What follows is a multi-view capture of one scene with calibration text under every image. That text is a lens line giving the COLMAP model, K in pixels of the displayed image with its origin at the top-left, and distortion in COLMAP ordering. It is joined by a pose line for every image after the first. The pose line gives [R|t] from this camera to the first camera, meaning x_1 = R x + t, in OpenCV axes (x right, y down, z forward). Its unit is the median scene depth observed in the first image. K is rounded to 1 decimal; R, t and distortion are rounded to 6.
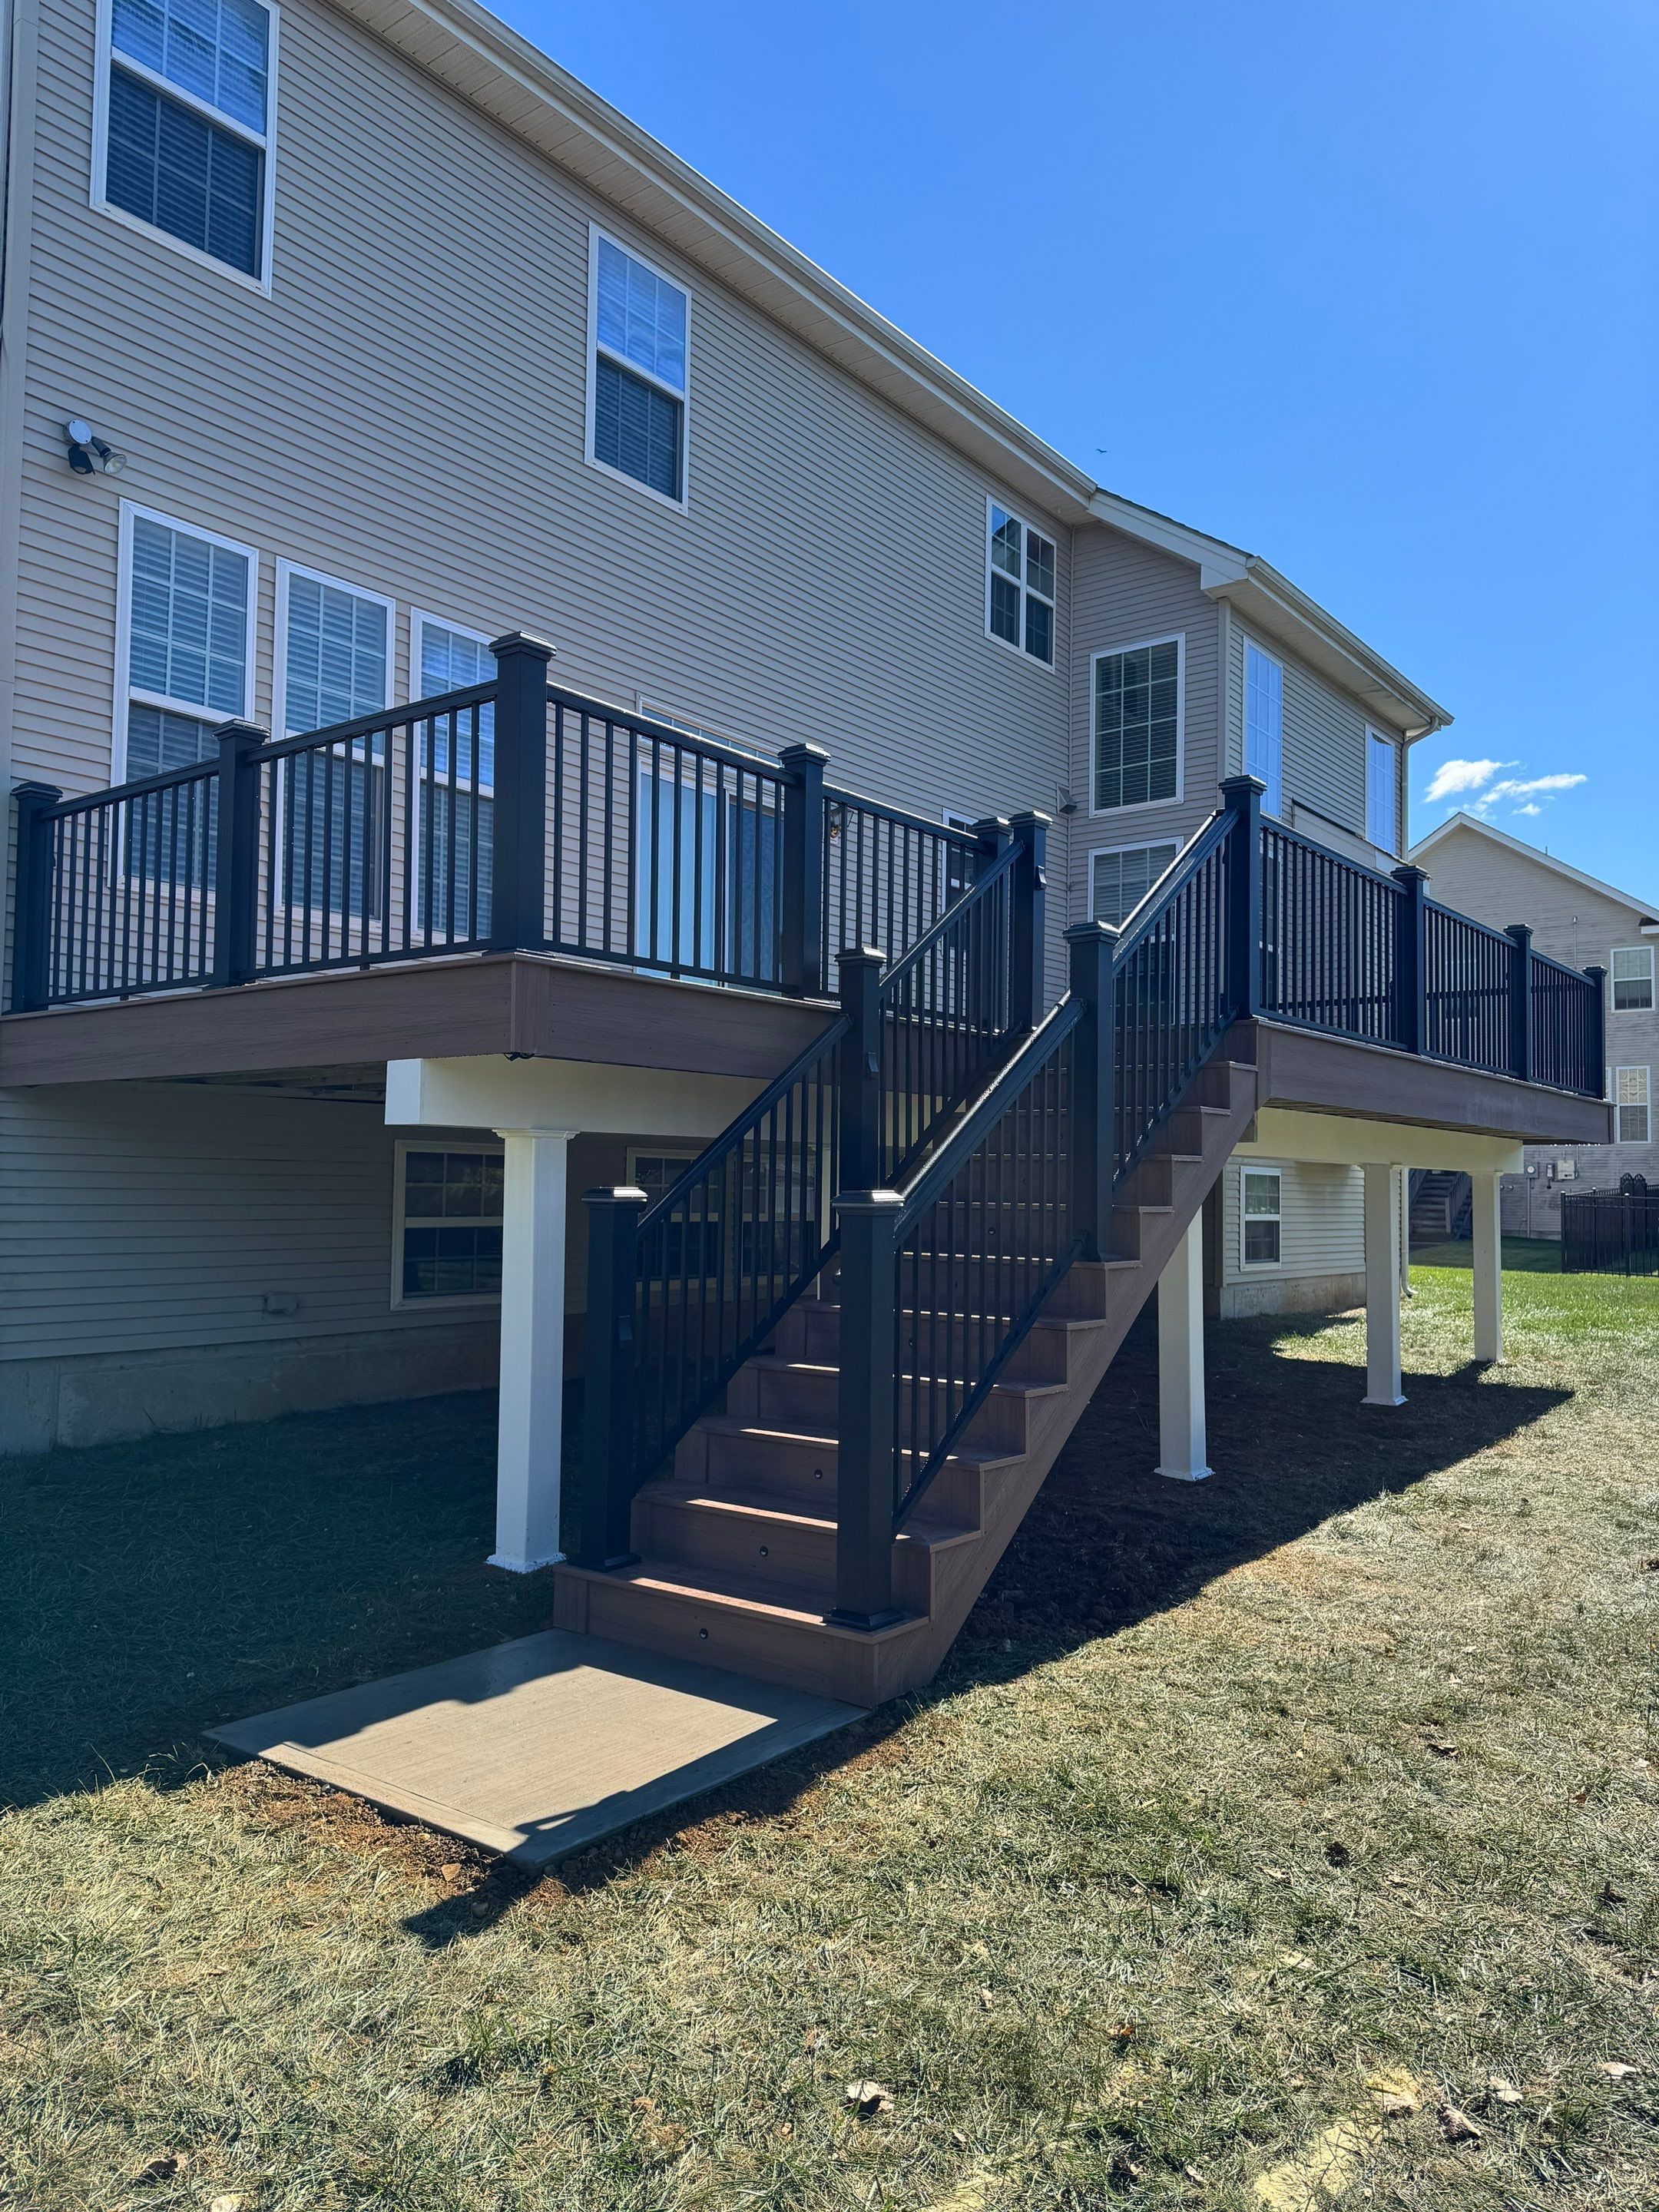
lens RADIAL K [[1555.6, 0, 810.9], [0, 1555.6, 1116.2], [0, 0, 1]] dist [0.028409, -0.027084]
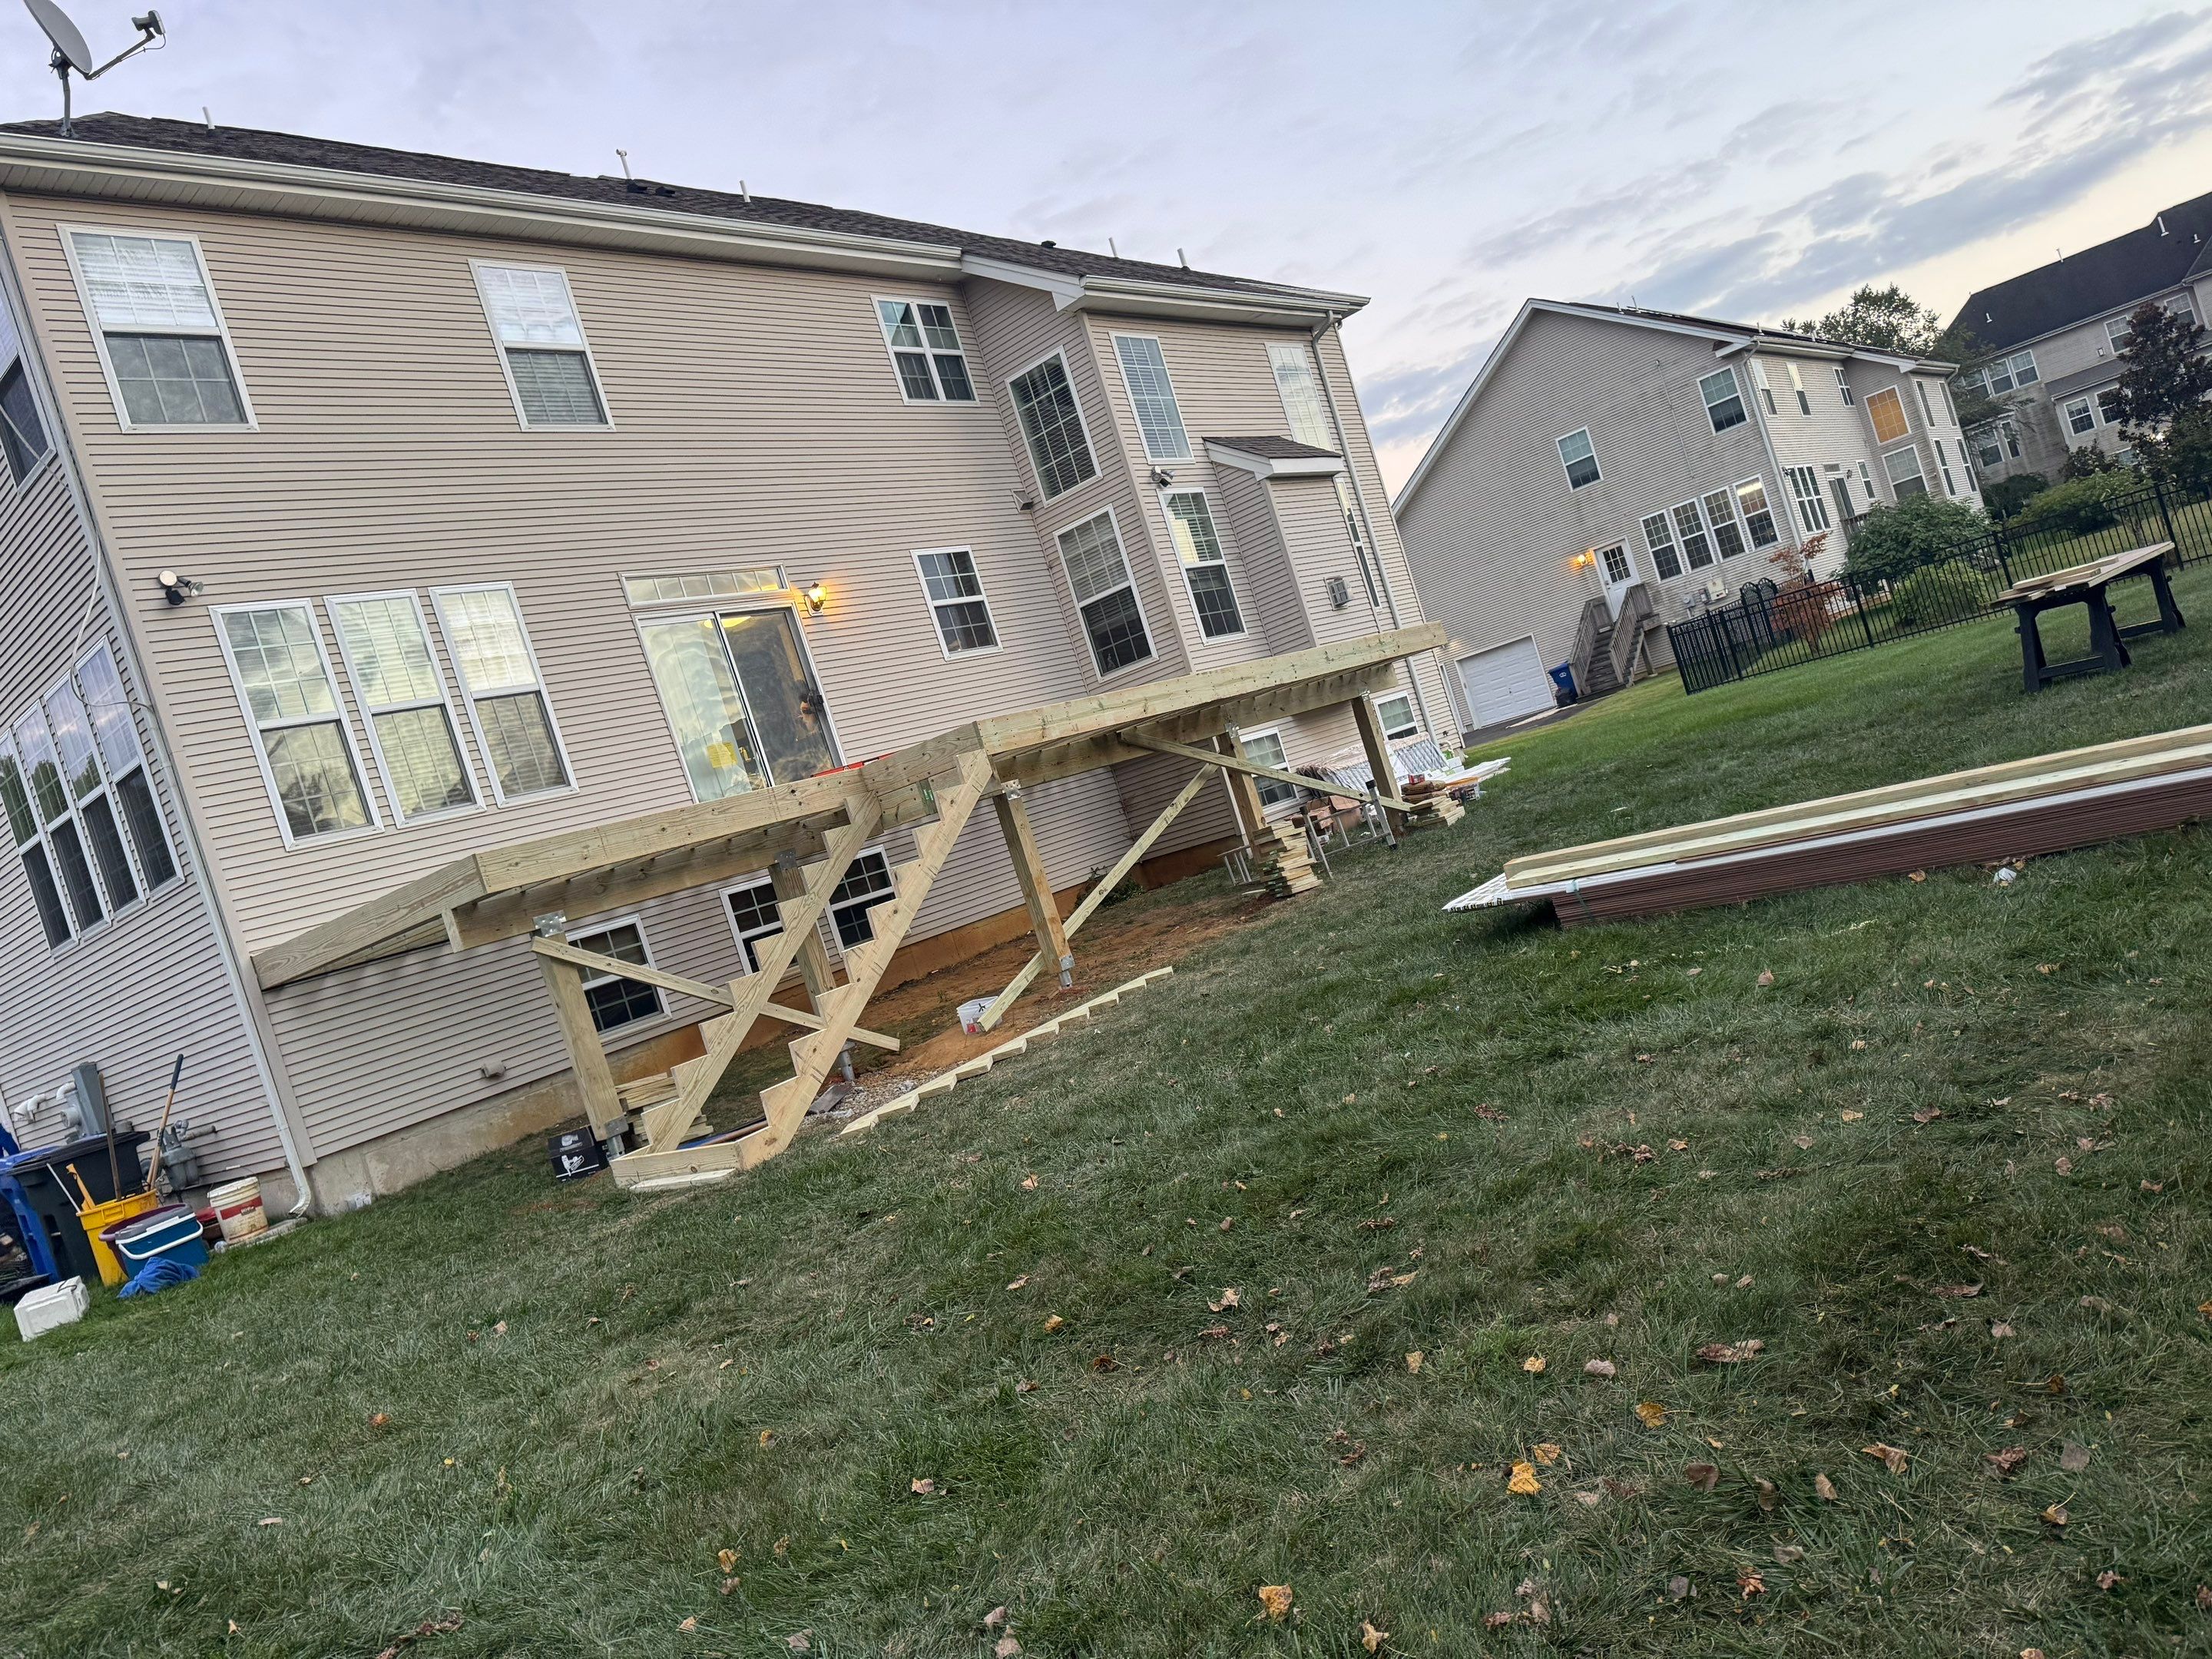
lens RADIAL K [[1555.6, 0, 1126.0], [0, 1555.6, 840.4], [0, 0, 1]] dist [0.028409, -0.027084]
pose [[0.952876, -0.302848, -0.017616, 0.337615], [0.303284, 0.949732, 0.077634, -0.025891], [-0.006780, -0.079318, 0.996826, -0.497232]]
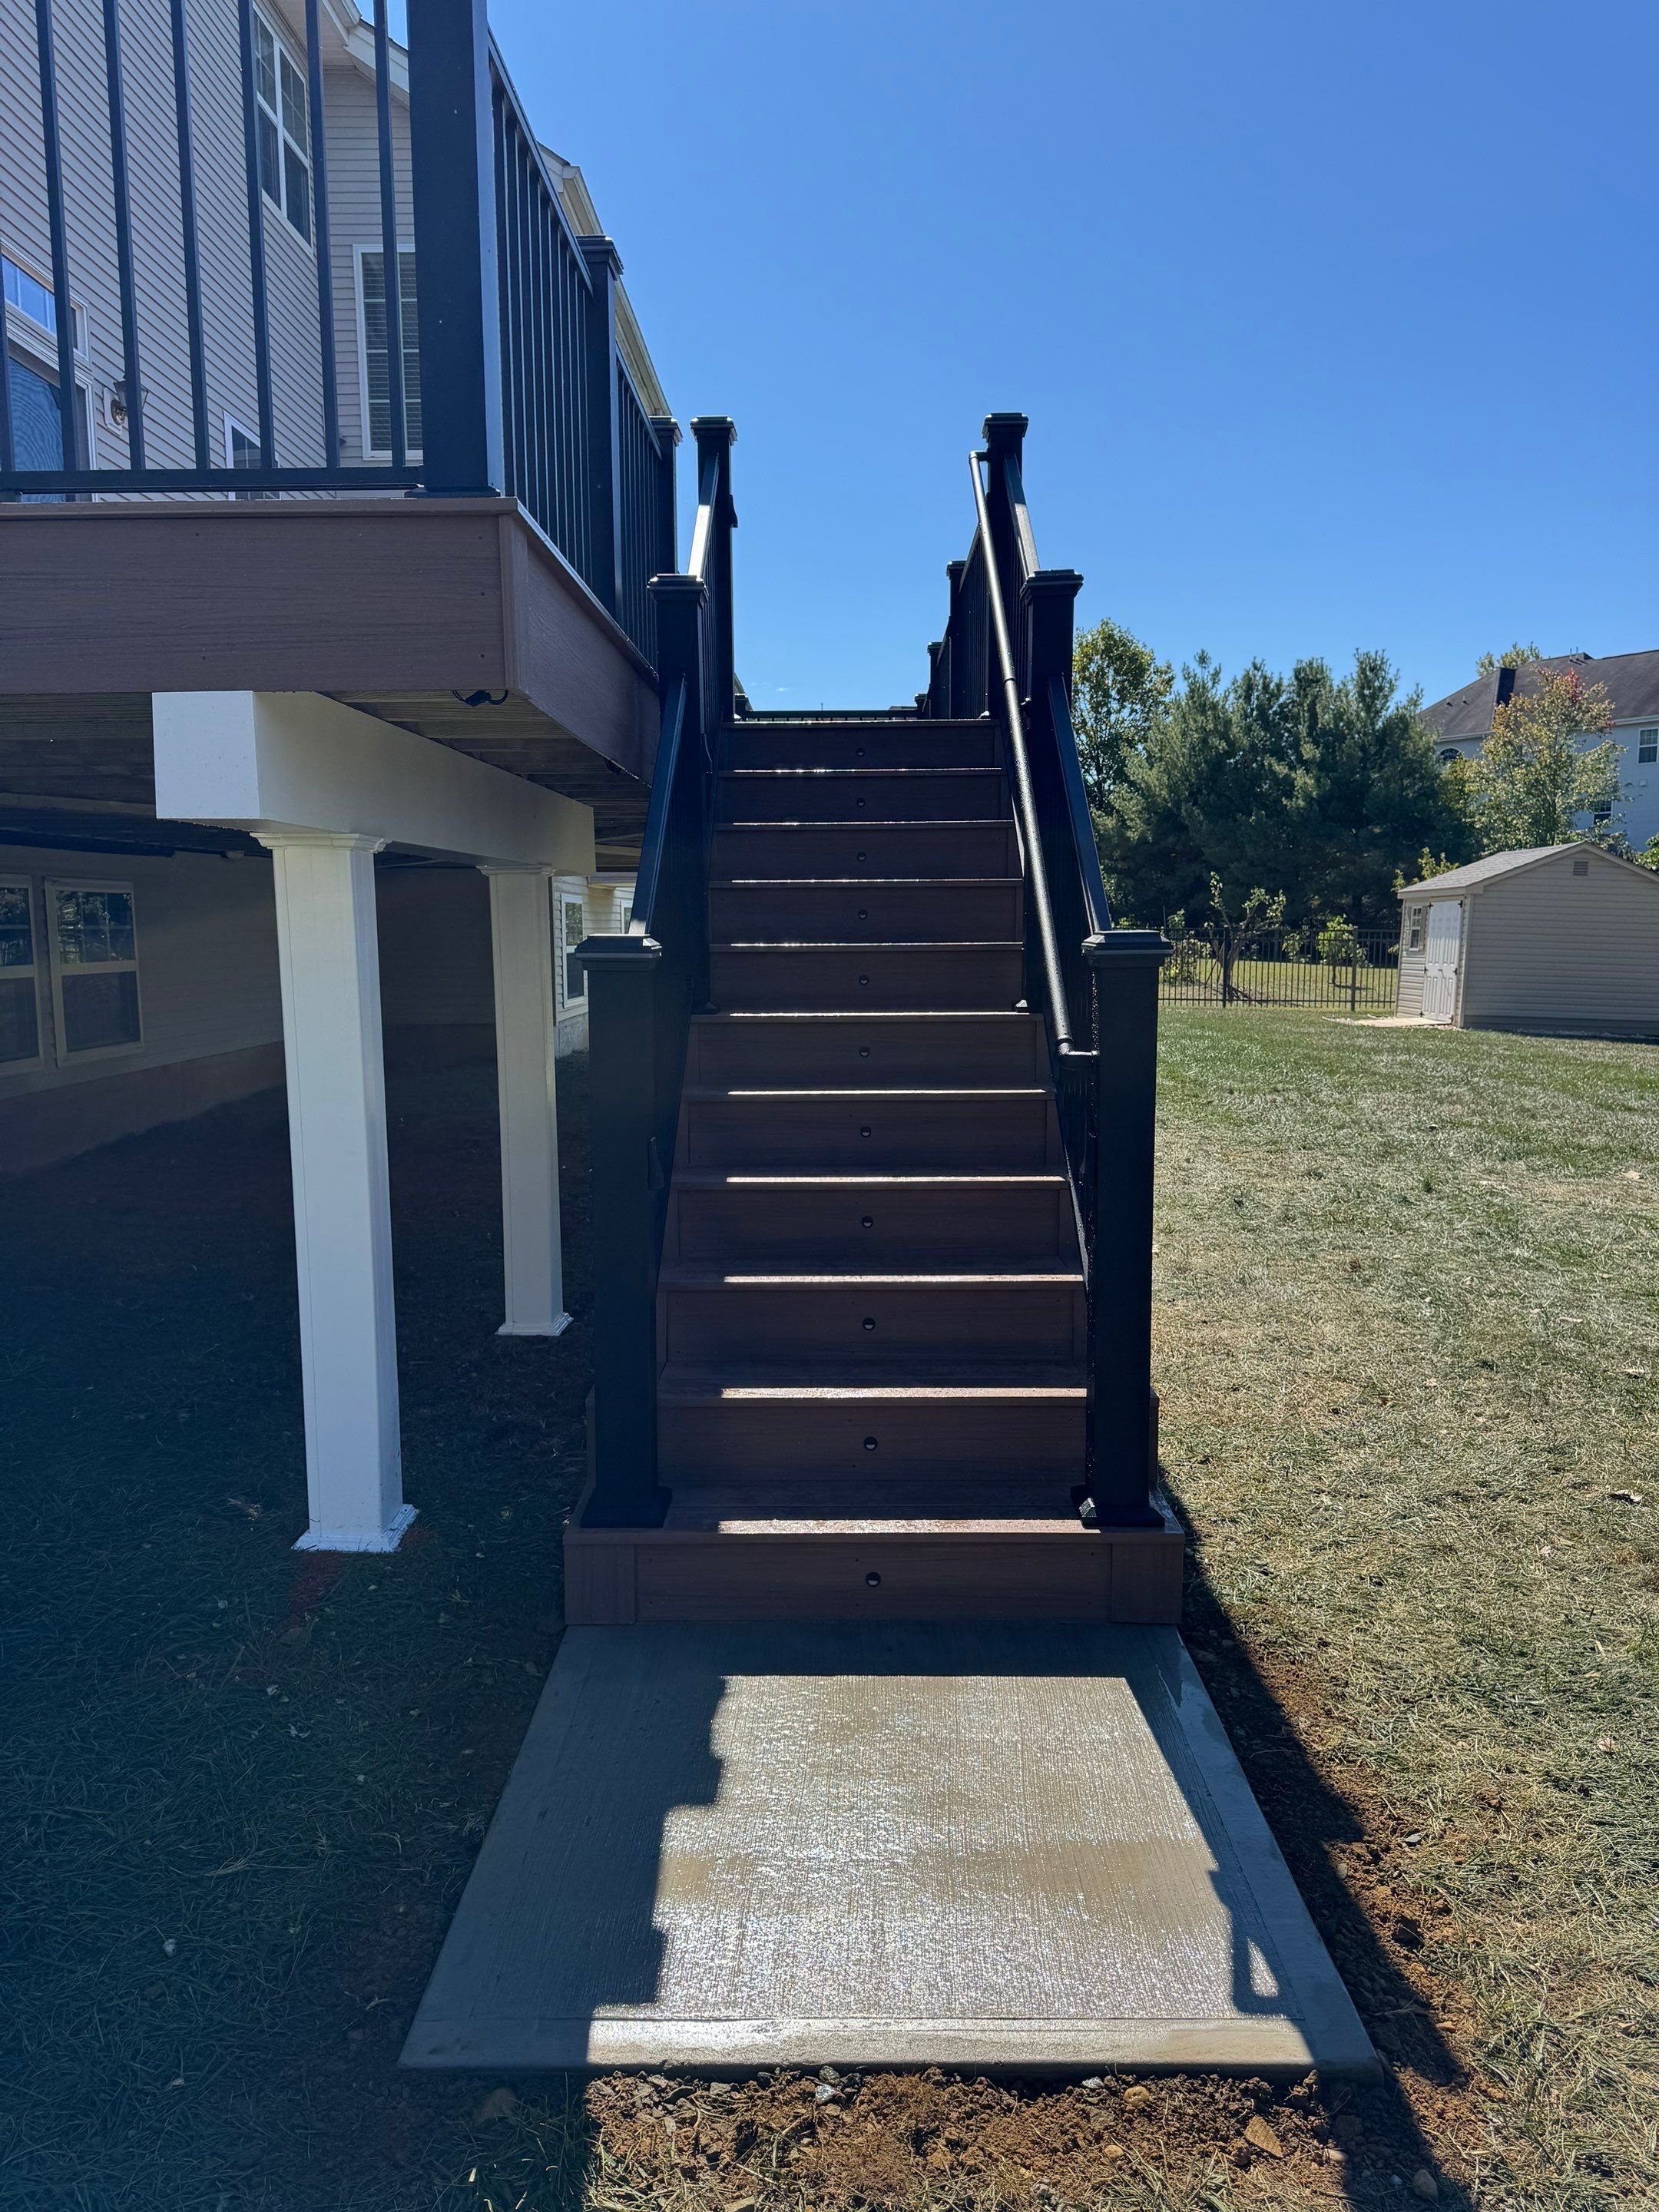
lens RADIAL K [[1555.6, 0, 826.9], [0, 1555.6, 1105.1], [0, 0, 1]] dist [0.028409, -0.027084]
pose [[0.792444, -0.087254, 0.603672, -0.283623], [-0.017552, 0.986043, 0.165562, 0.006108], [-0.609693, -0.141795, 0.779852, 0.295261]]
